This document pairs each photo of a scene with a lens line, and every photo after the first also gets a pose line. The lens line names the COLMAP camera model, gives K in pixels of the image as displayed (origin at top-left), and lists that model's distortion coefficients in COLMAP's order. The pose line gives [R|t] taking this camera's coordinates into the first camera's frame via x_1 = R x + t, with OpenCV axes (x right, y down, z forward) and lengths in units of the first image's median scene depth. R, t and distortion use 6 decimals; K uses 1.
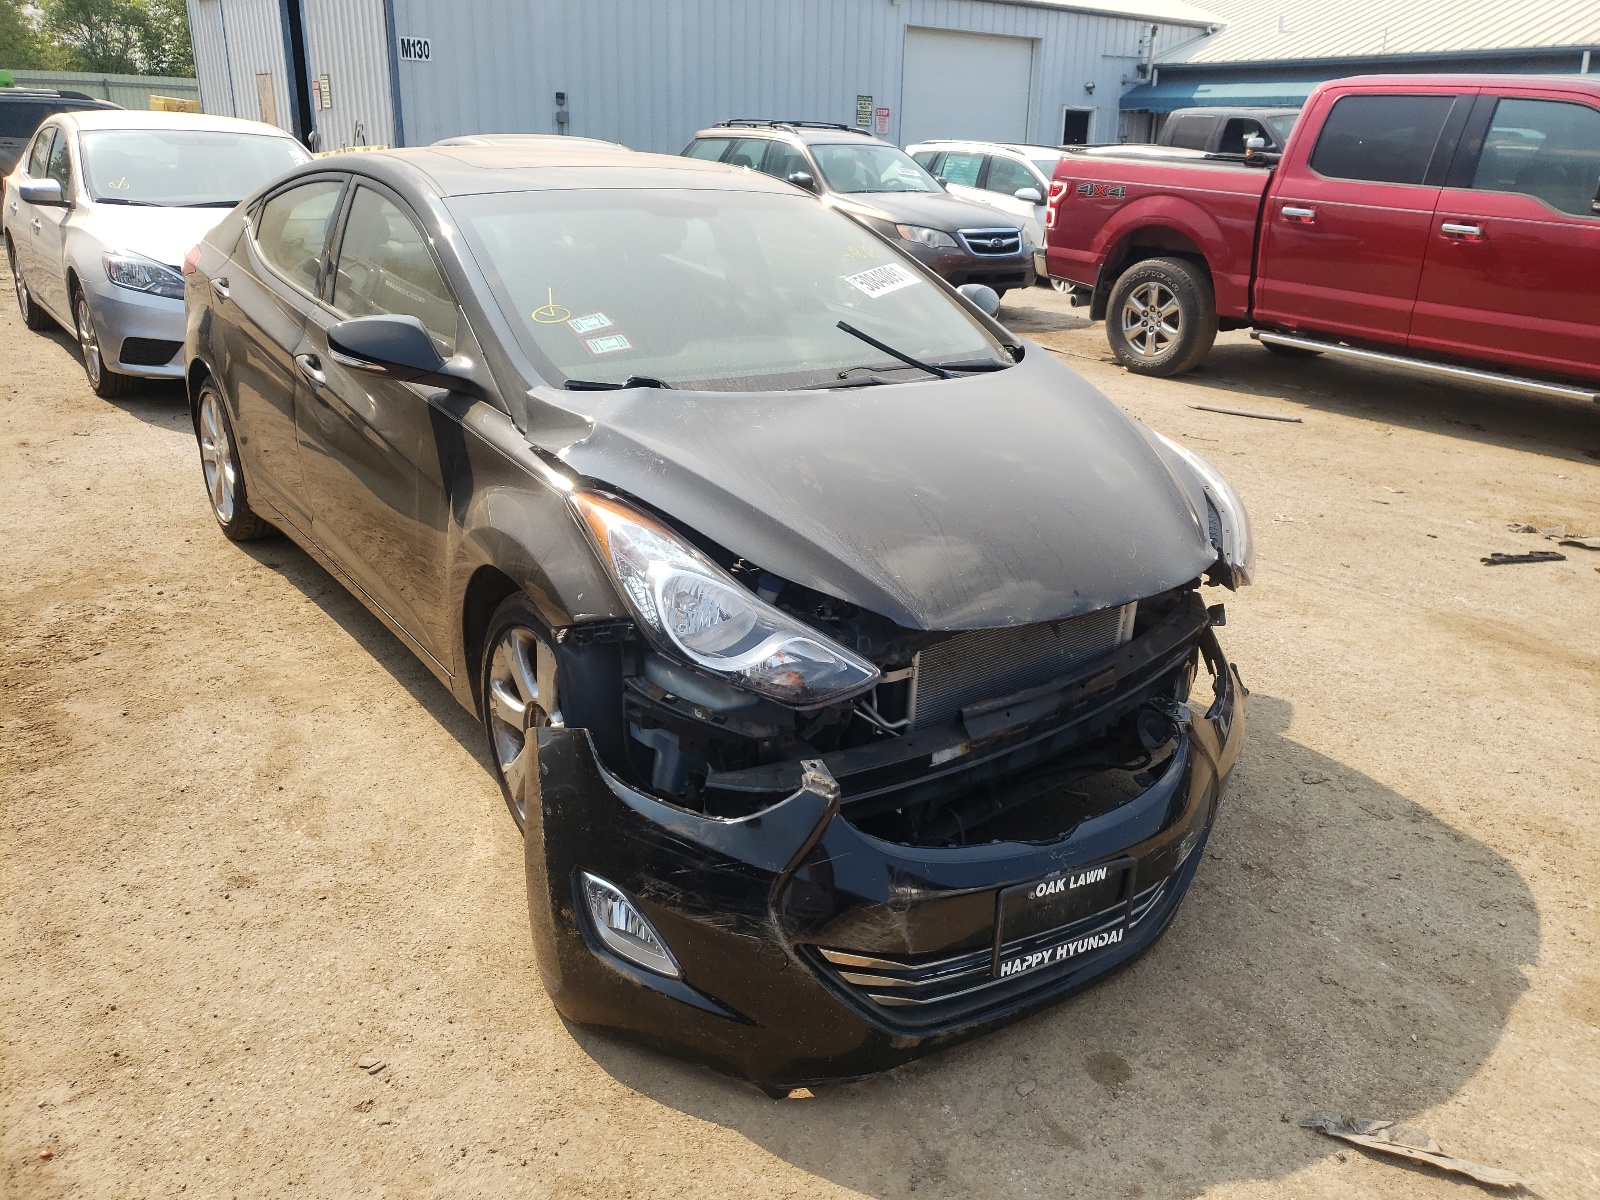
lens RADIAL K [[1206.2, 0, 754.7], [0, 1206.2, 600.9], [0, 0, 1]] dist [0.003977, 0.008675]
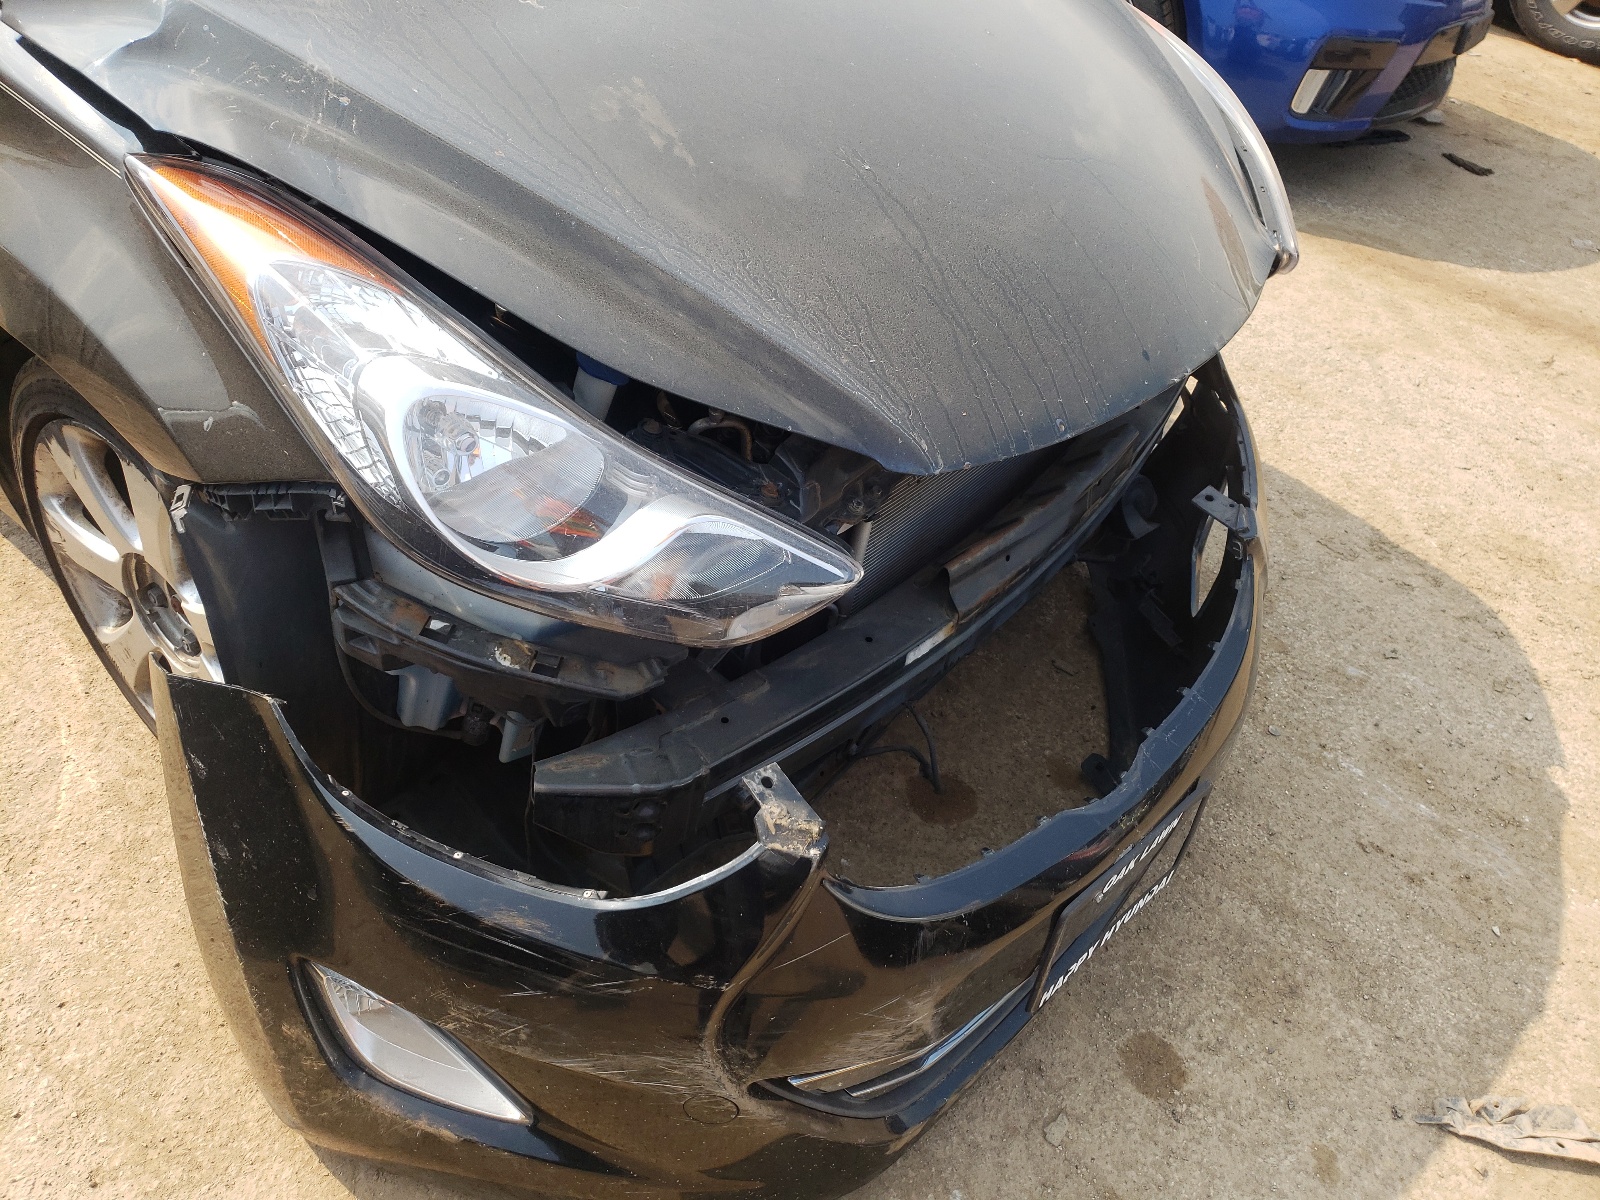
lens RADIAL K [[1206.2, 0, 754.7], [0, 1206.2, 600.9], [0, 0, 1]] dist [0.003977, 0.008675]
pose [[0.957828, -0.115143, 0.263263, -0.071991], [0.008480, 0.927131, 0.374642, -0.111800], [-0.287217, -0.356611, 0.889008, 0.496524]]
